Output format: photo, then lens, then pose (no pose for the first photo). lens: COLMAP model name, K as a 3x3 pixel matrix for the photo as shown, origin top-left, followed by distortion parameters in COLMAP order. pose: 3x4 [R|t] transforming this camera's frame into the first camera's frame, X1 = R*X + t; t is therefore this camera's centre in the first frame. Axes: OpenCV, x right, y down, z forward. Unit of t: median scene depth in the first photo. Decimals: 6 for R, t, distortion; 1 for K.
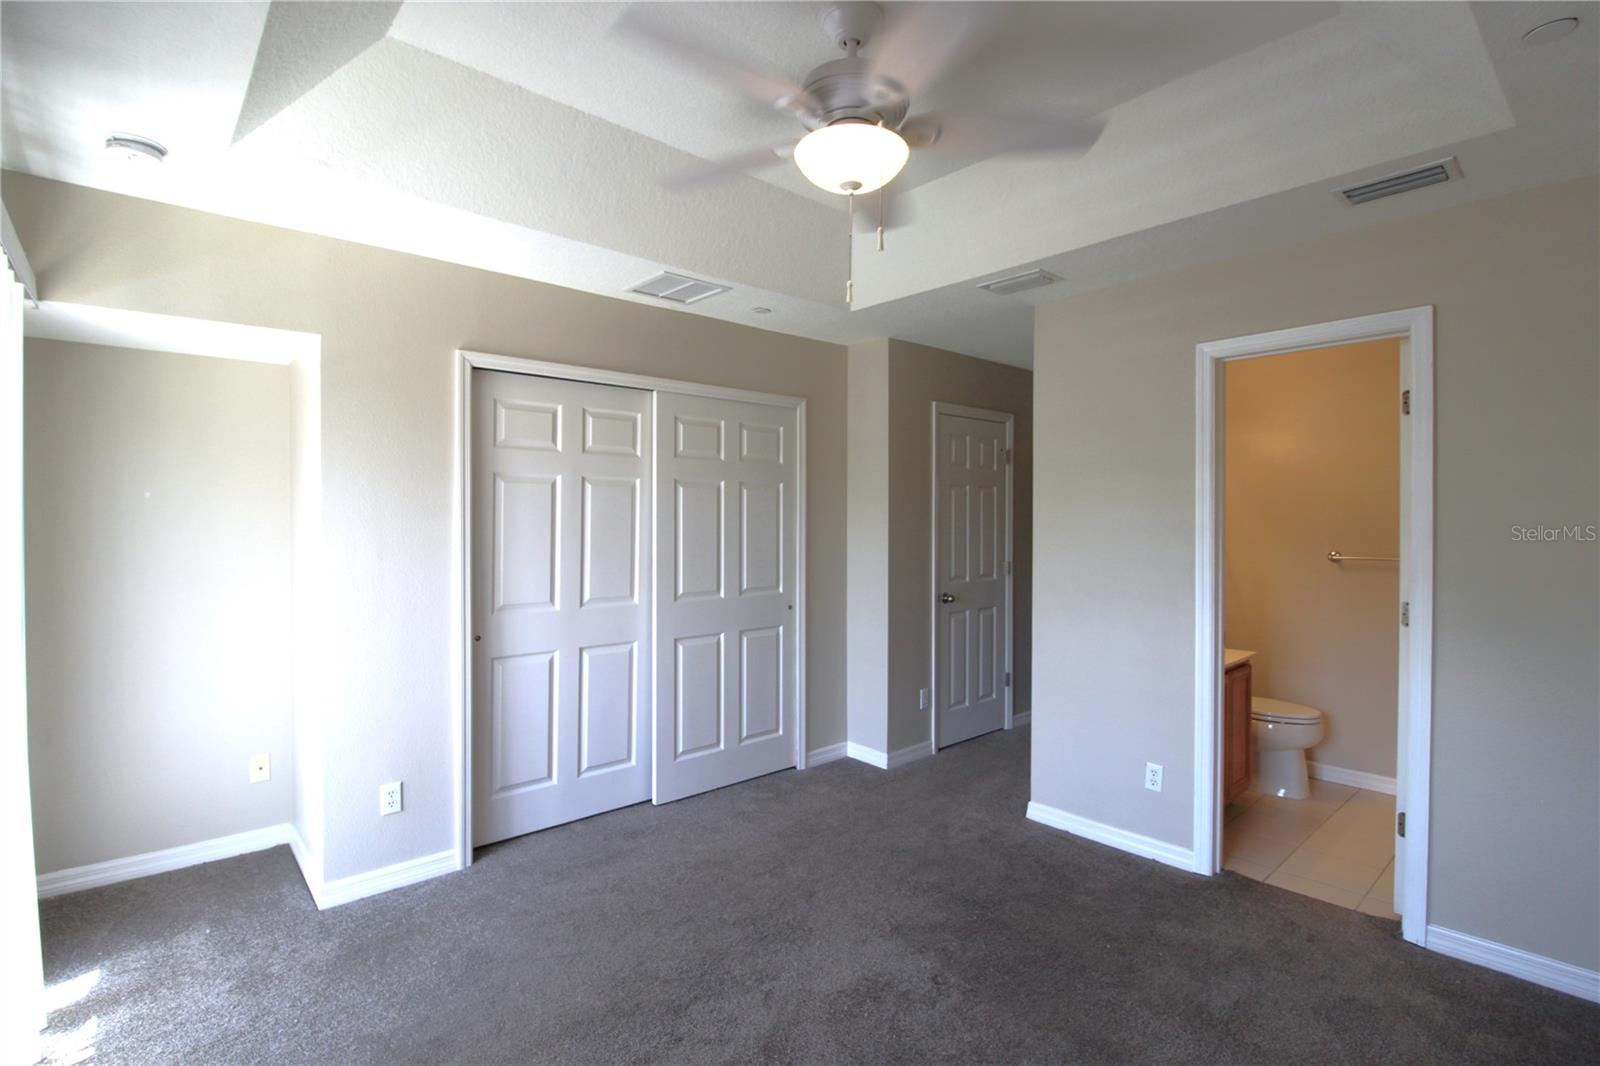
lens RADIAL K [[753.8, 0, 790.1], [0, 753.8, 524.3], [0, 0, 1]] dist [-0.000039, -0.015874]
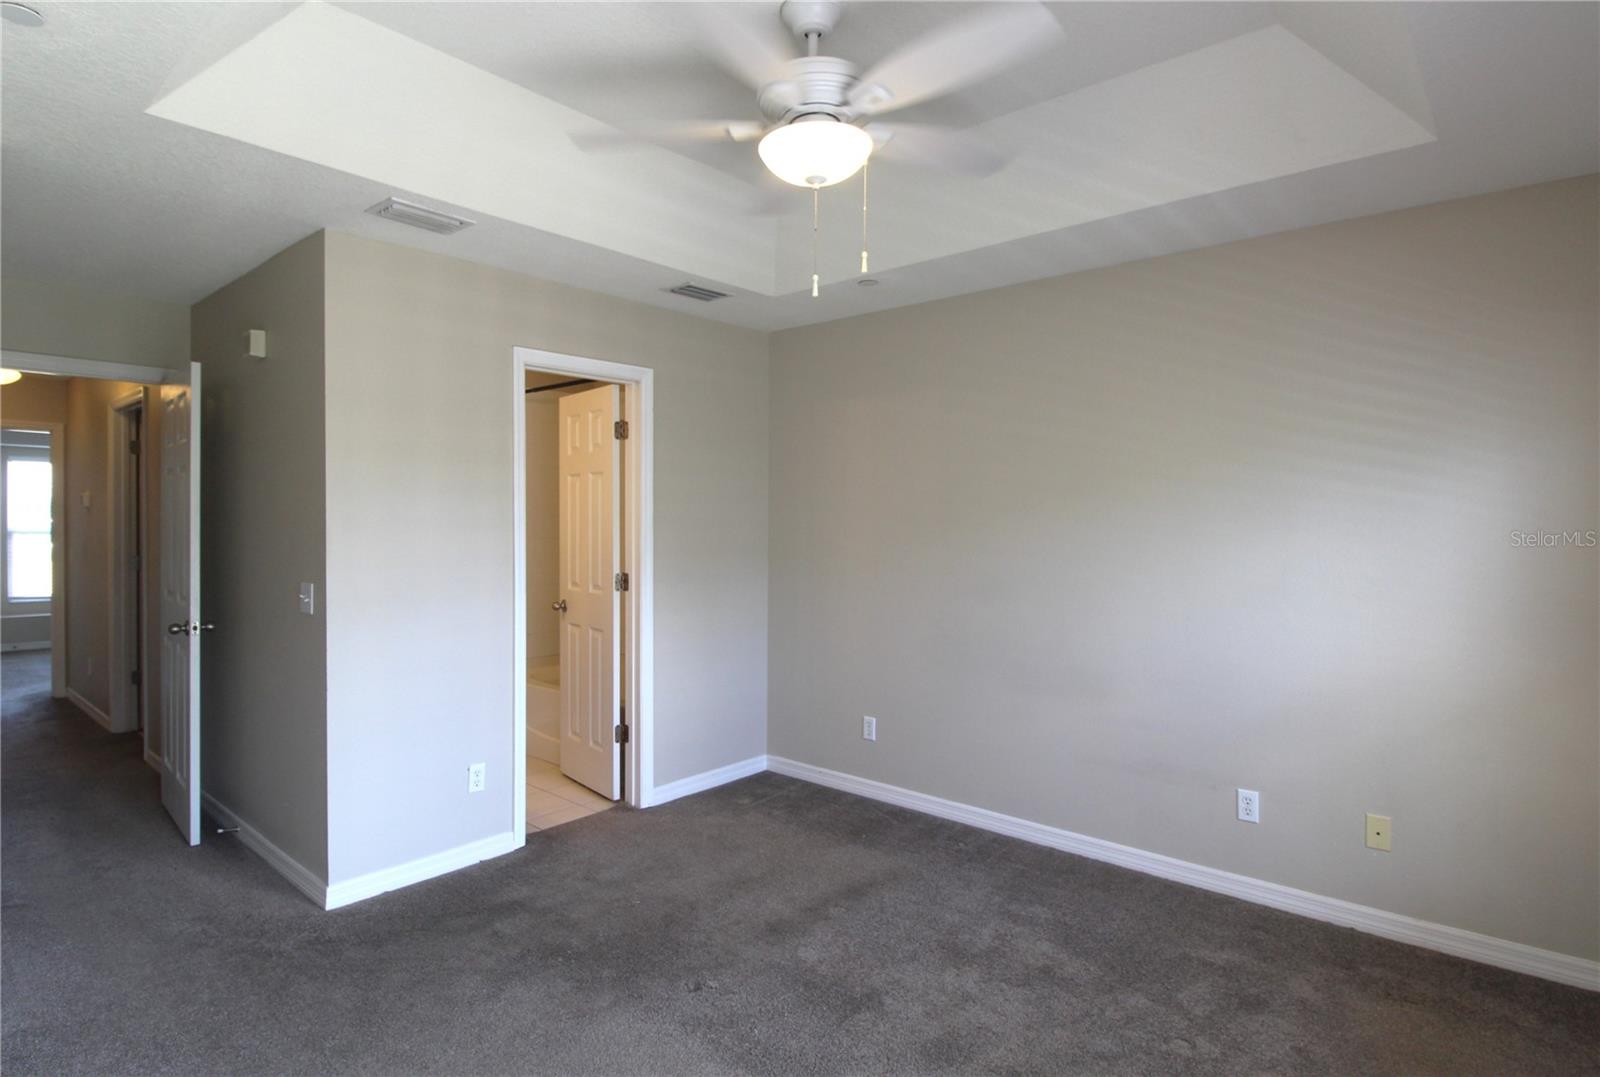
lens RADIAL K [[842.7, 0, 784.1], [0, 842.7, 534.8], [0, 0, 1]] dist [0.001144, -0.016631]
pose [[-0.123941, -0.019366, 0.992101, -0.595392], [0.003690, 0.999794, 0.019977, 0.000197], [-0.992283, 0.006137, -0.123844, 0.682311]]
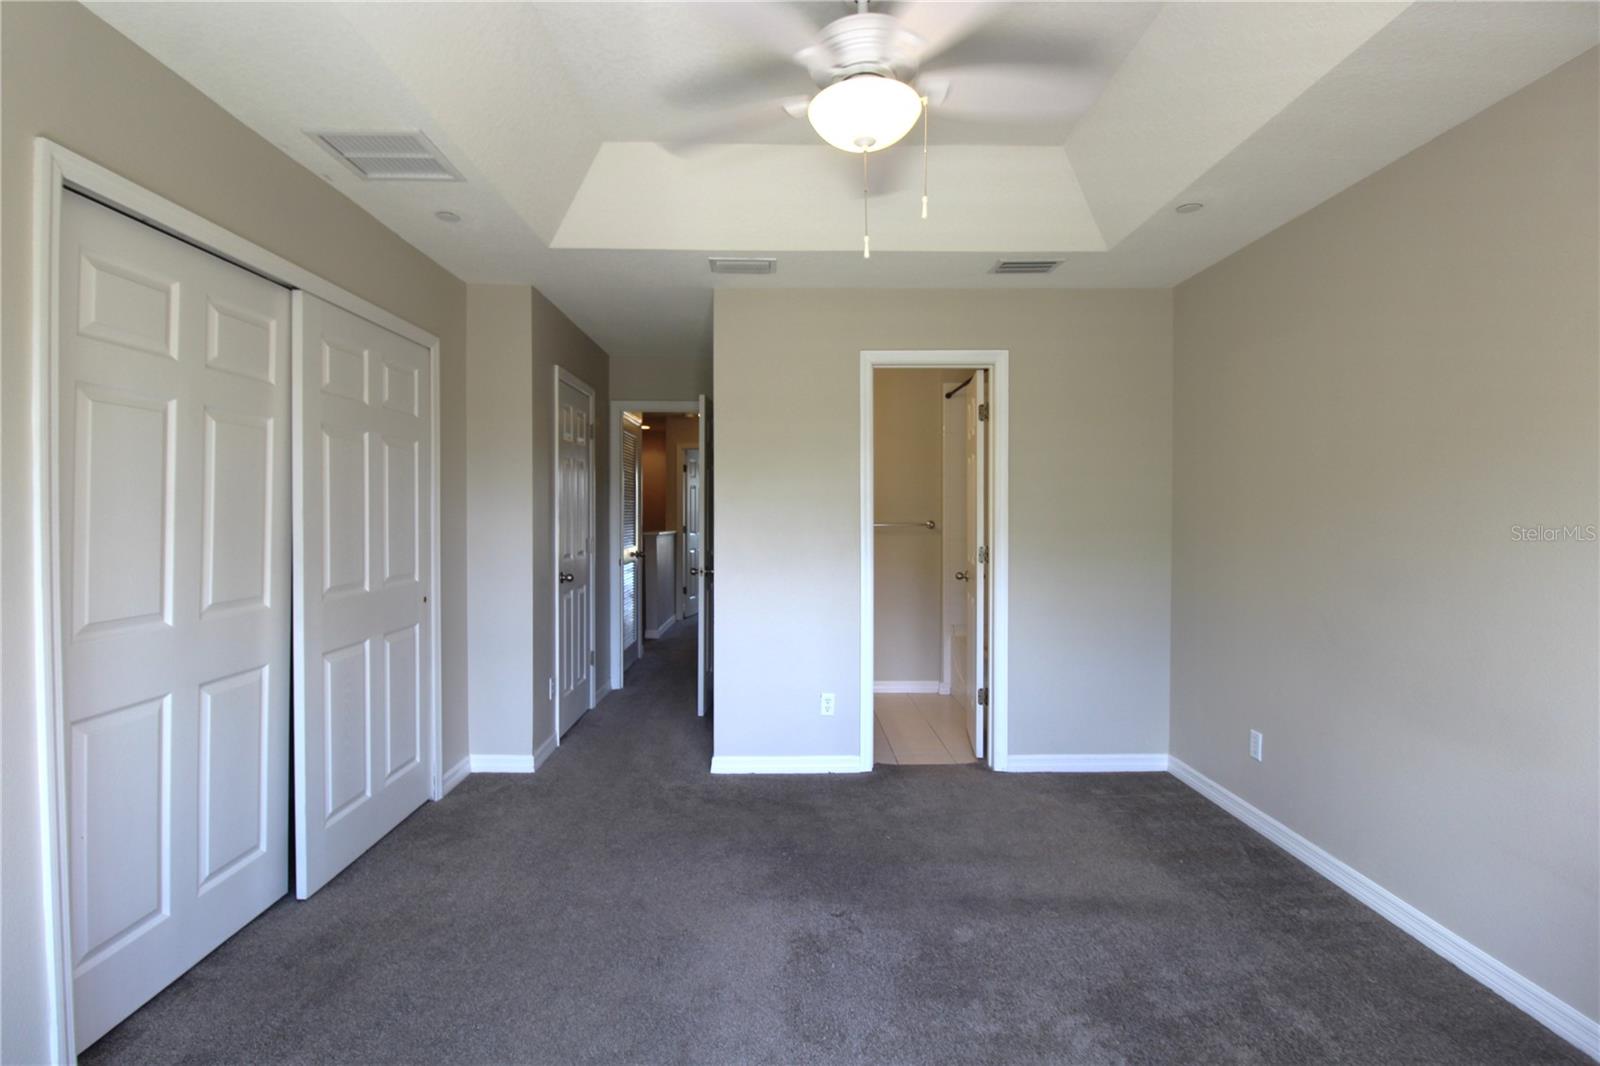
lens RADIAL K [[753.8, 0, 790.1], [0, 753.8, 524.3], [0, 0, 1]] dist [-0.000039, -0.015874]
pose [[0.647013, -0.013650, 0.762357, -0.438179], [0.005710, 0.999898, 0.013057, 0.028421], [-0.762457, -0.004095, 0.647025, 0.244629]]
